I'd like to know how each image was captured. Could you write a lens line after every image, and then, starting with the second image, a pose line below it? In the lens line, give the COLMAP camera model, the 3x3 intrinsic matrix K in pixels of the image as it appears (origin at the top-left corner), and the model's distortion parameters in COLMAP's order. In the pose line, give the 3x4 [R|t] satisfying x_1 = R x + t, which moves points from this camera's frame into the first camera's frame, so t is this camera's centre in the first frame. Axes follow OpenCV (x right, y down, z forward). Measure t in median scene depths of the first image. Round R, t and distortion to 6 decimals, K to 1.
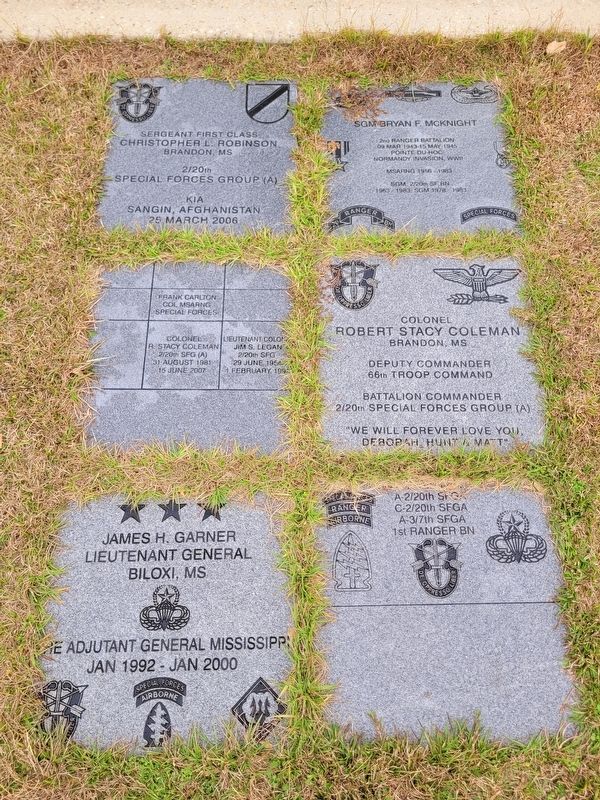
lens RADIAL K [[642.7, 0, 300.0], [0, 642.7, 400.0], [0, 0, 1]] dist [0.053650, -0.055770]
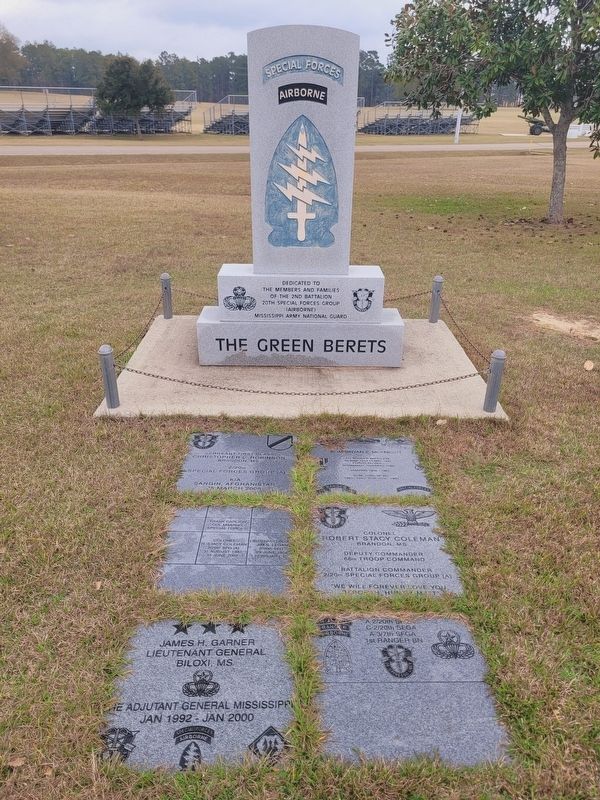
lens RADIAL K [[642.7, 0, 300.0], [0, 642.7, 400.0], [0, 0, 1]] dist [0.053650, -0.055770]
pose [[0.999726, 0.017150, 0.015901, -0.031927], [-0.001322, 0.720256, -0.693707, 0.809703], [-0.023350, 0.693497, 0.720081, -0.390292]]
